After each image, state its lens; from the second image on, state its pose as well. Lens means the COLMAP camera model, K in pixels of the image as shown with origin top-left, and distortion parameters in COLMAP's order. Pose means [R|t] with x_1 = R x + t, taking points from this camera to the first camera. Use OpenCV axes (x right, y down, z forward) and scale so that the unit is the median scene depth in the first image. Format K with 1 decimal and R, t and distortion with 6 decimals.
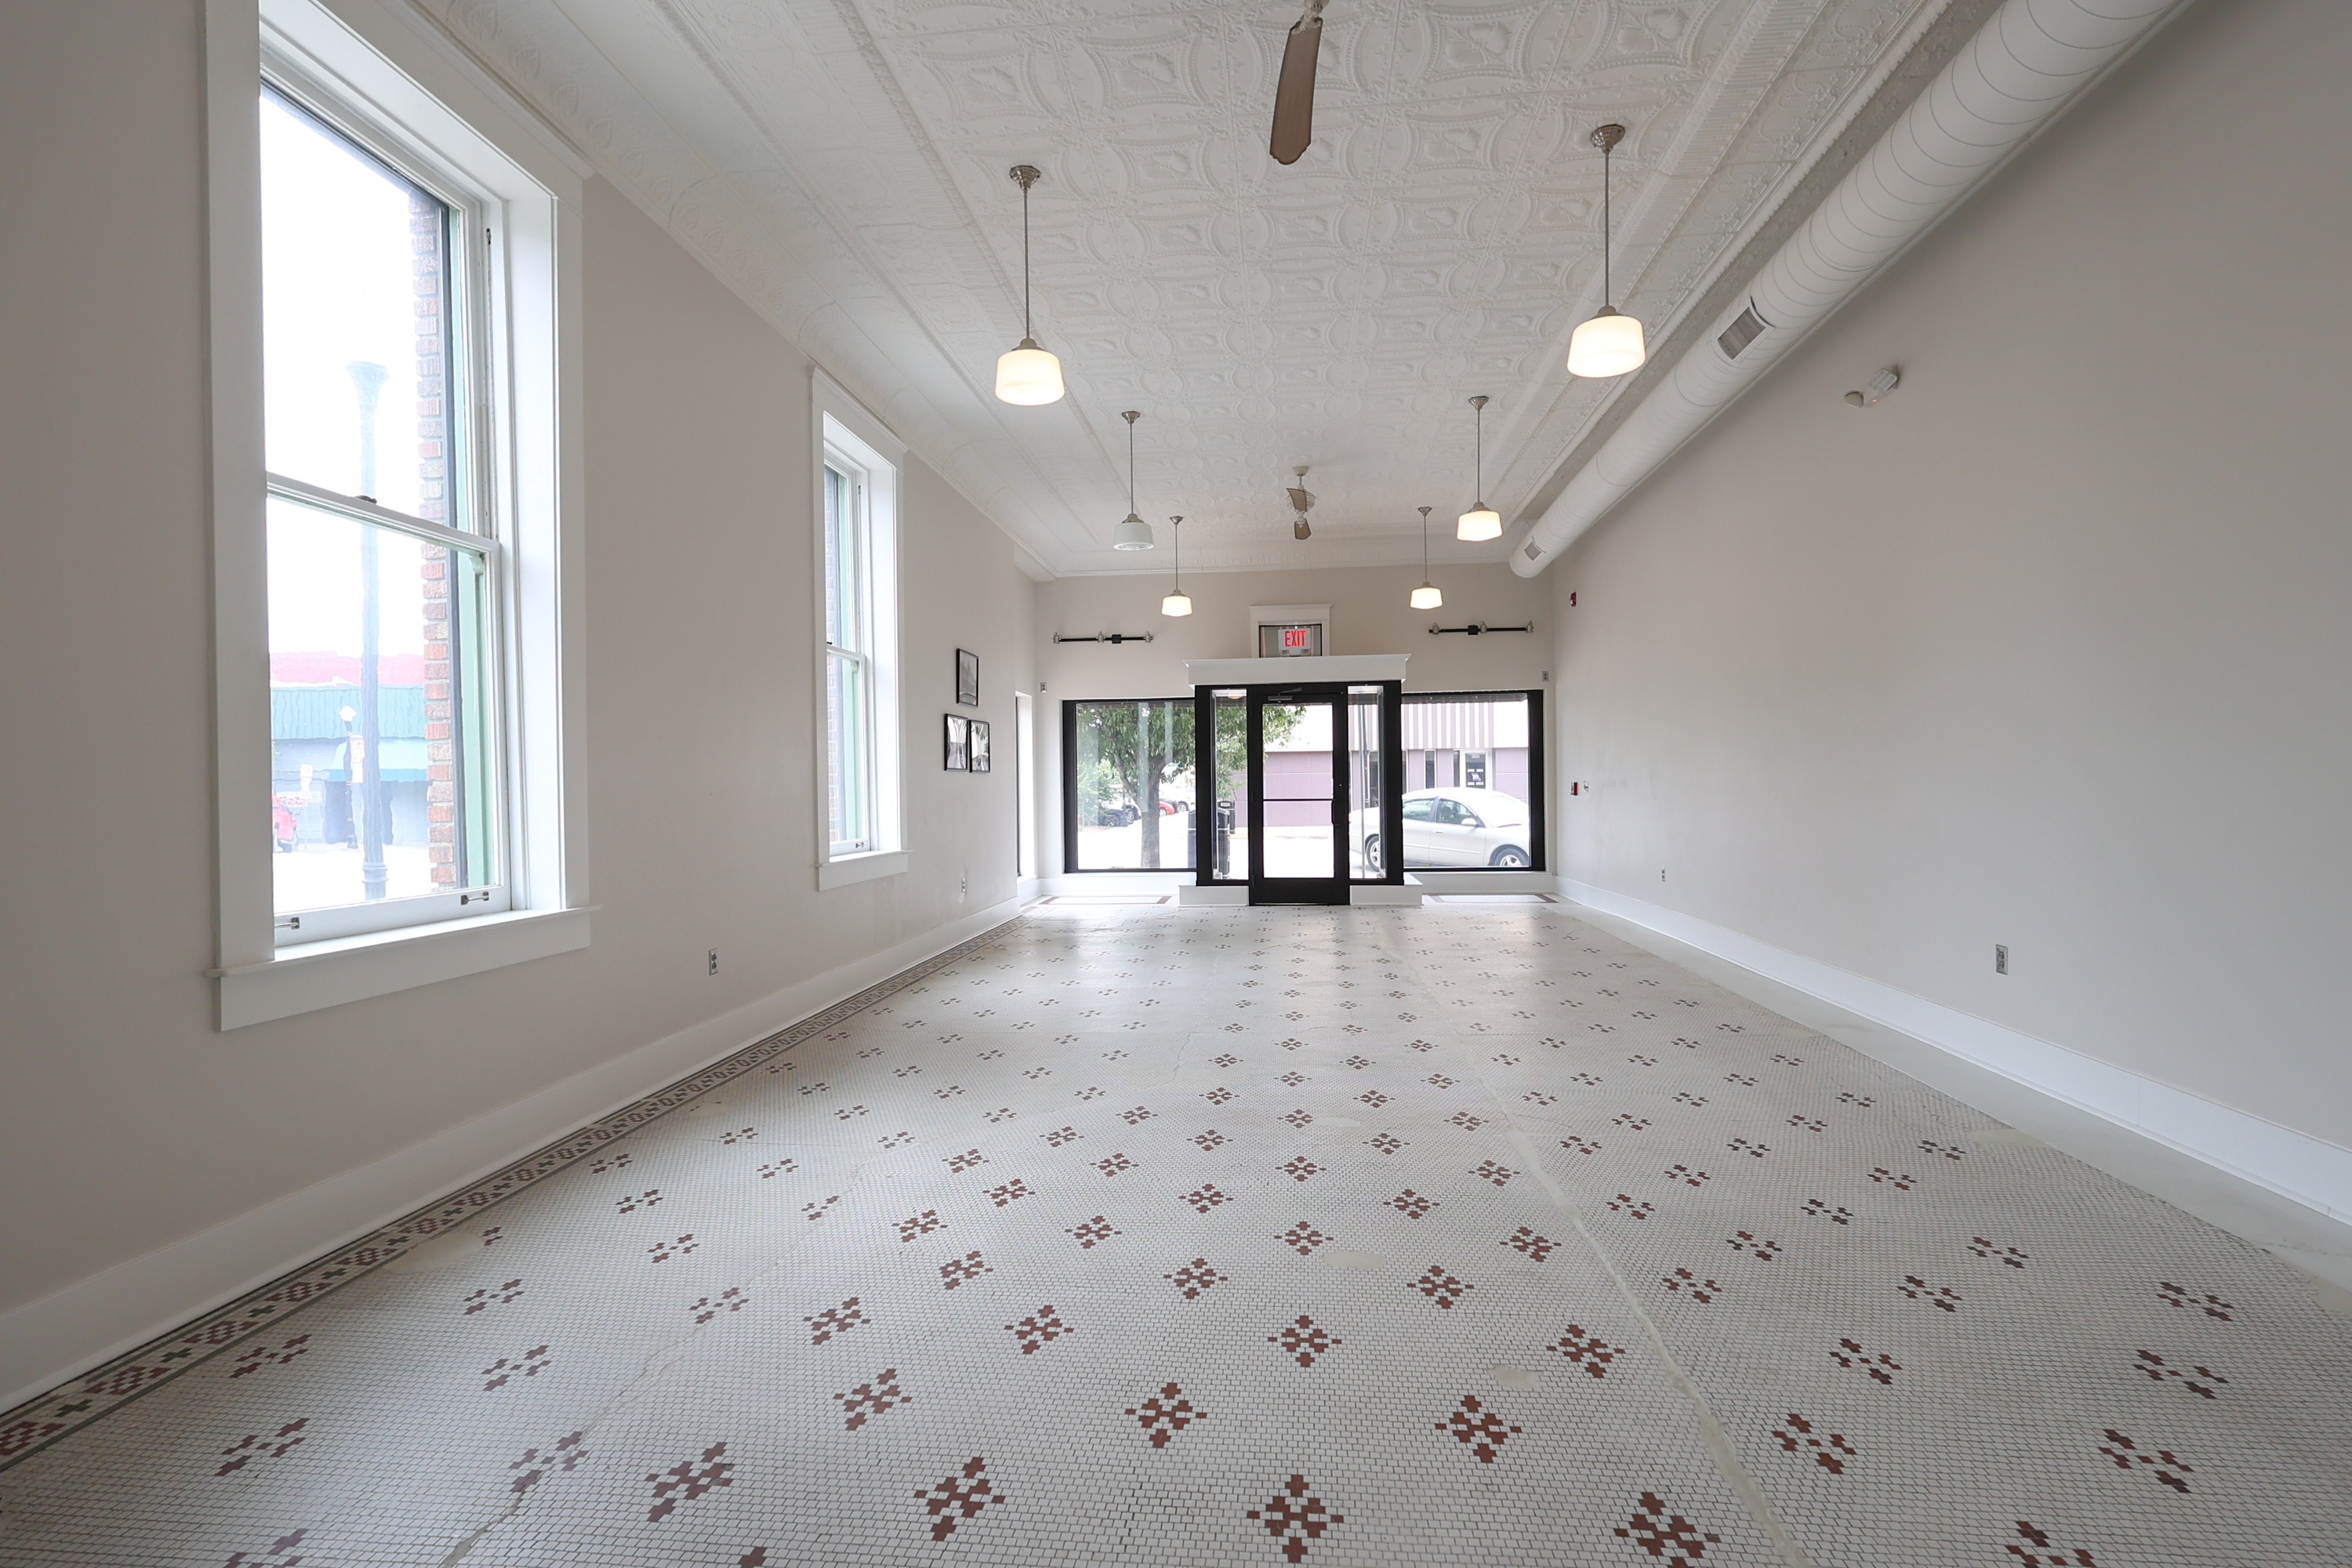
lens RADIAL K [[1079.4, 0, 1166.5], [0, 1079.4, 789.2], [0, 0, 1]] dist [-0.004688, 0.000291]
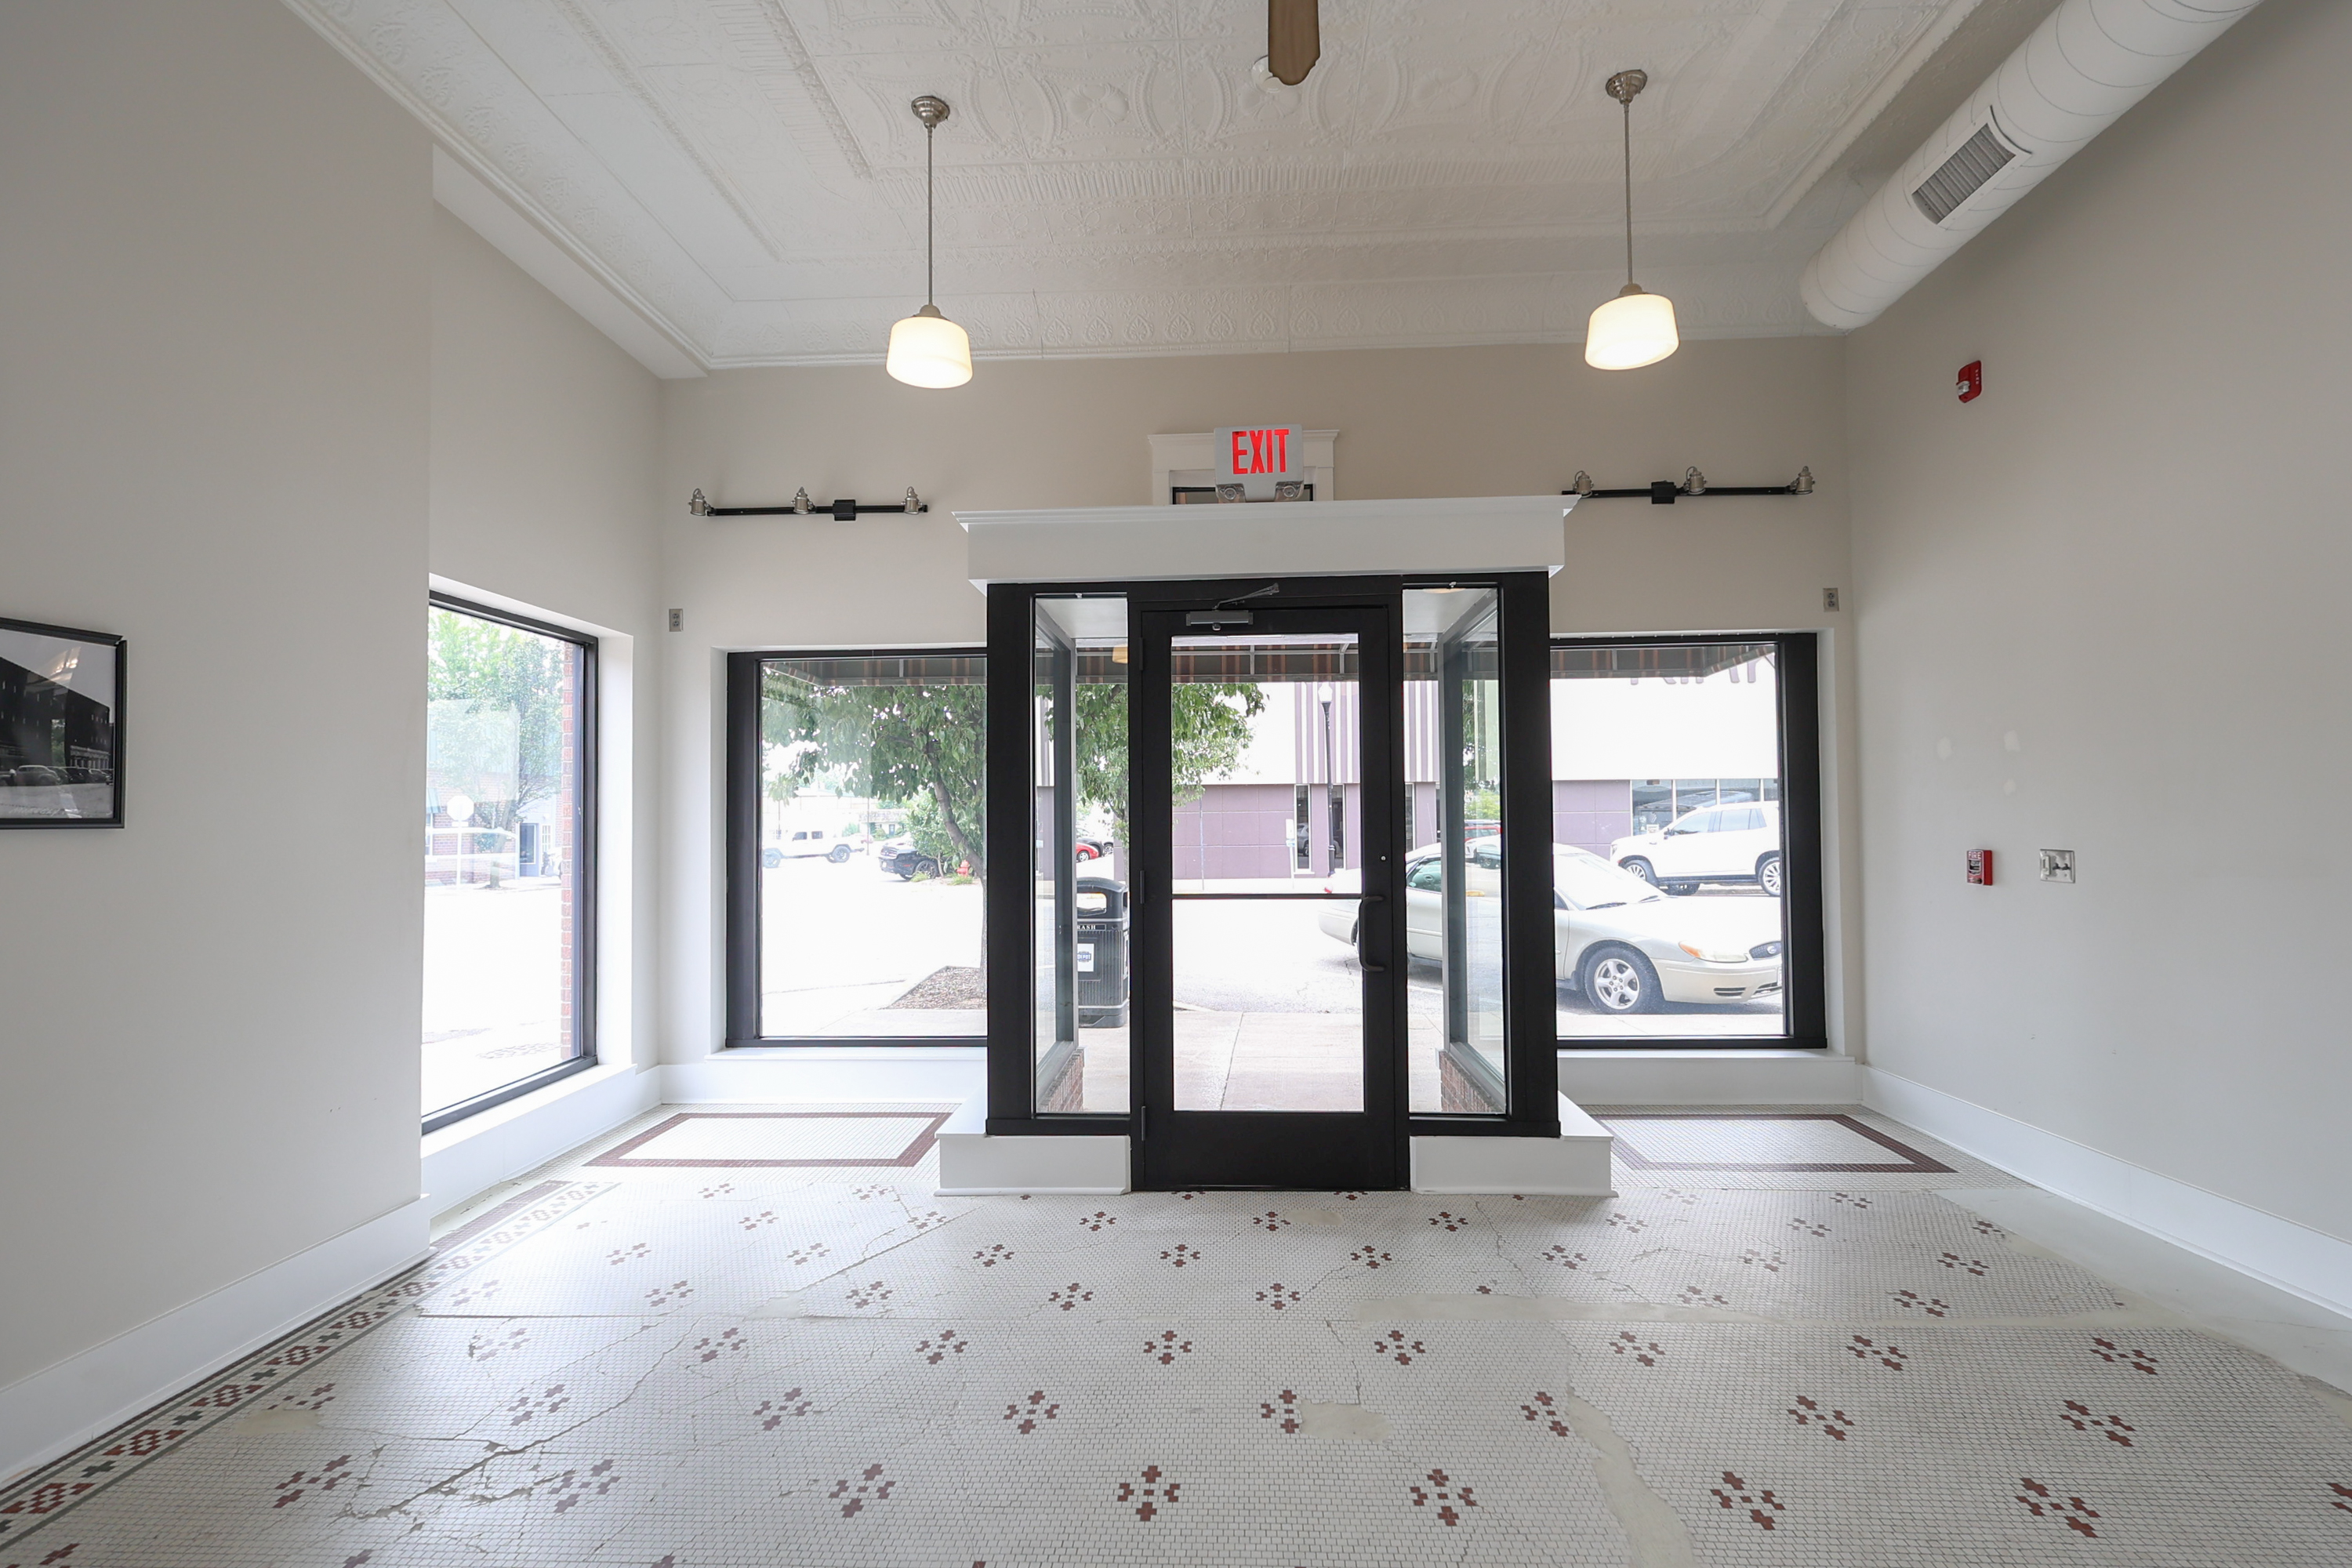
lens RADIAL K [[1073.6, 0, 1169.2], [0, 1073.6, 790.2], [0, 0, 1]] dist [0.013367, -0.000025]
pose [[0.998404, 0.004956, 0.056254, 0.069428], [-0.003099, 0.999449, -0.033056, -0.014683], [-0.056387, 0.032829, 0.997869, 0.648837]]
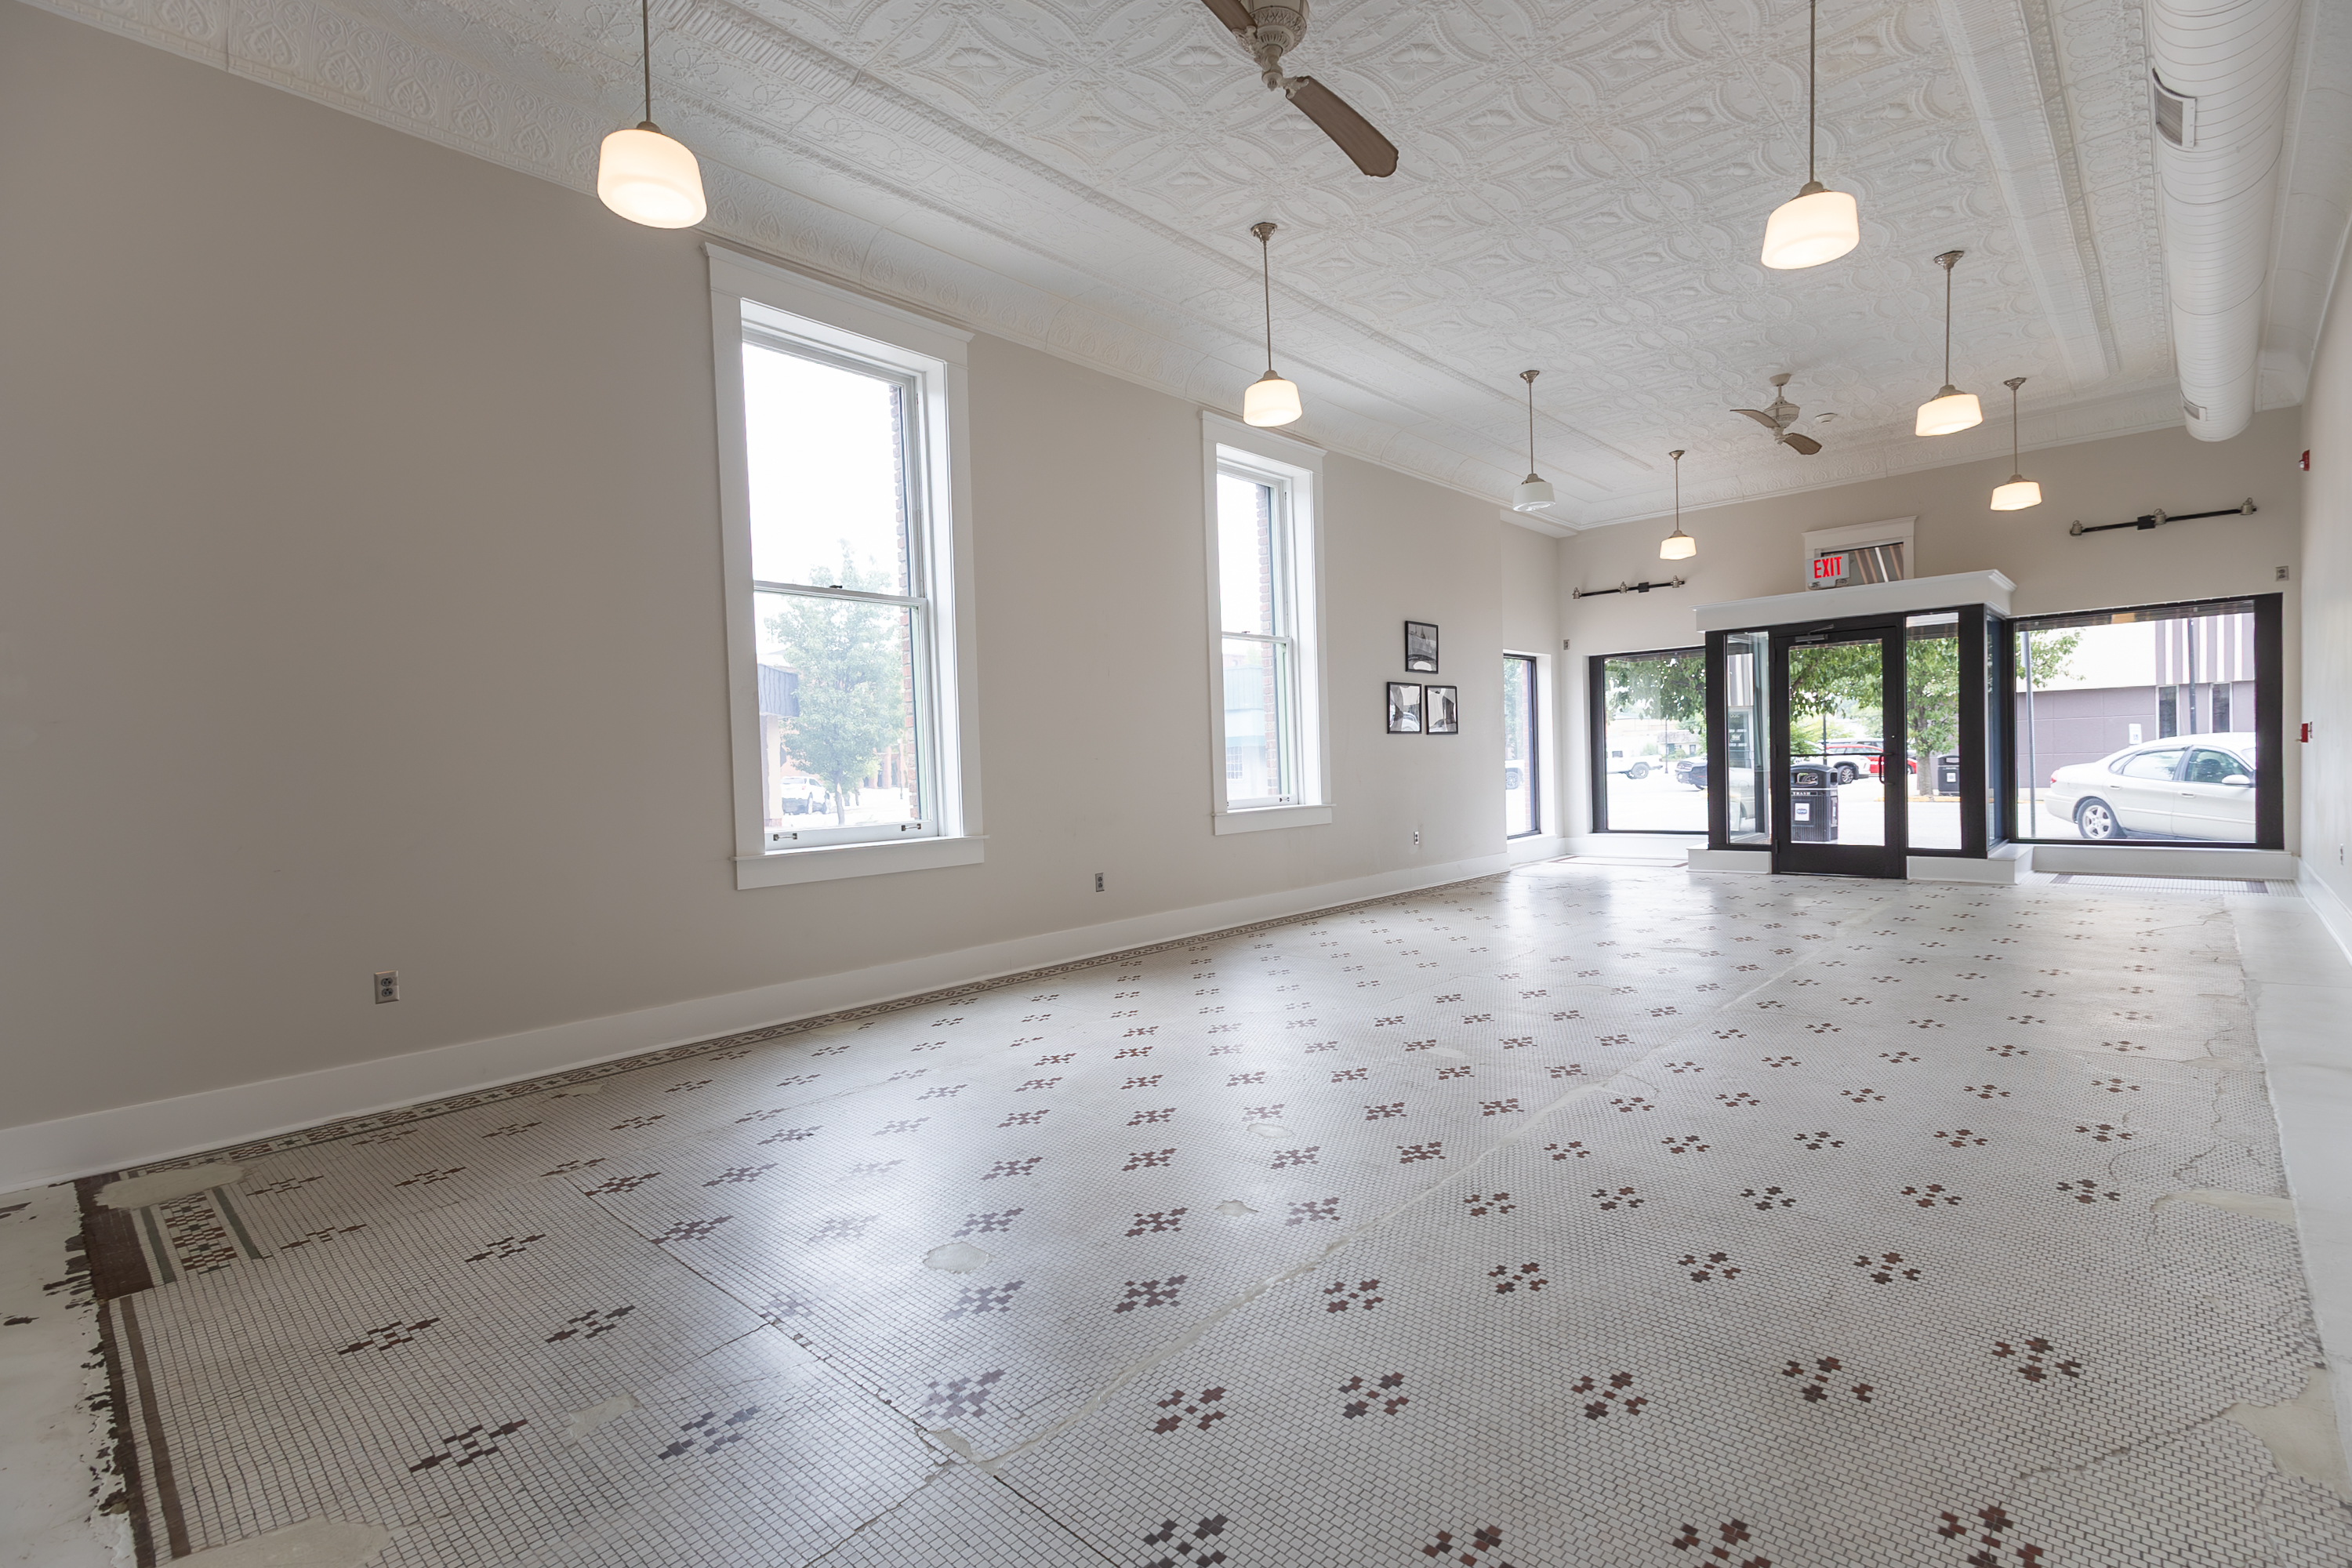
lens RADIAL K [[1073.6, 0, 1169.2], [0, 1073.6, 790.2], [0, 0, 1]] dist [0.013367, -0.000025]
pose [[0.795952, 0.004231, -0.605345, 0.224009], [0.018332, 0.999349, 0.031089, 0.001589], [0.605082, -0.035842, 0.795356, -0.009664]]
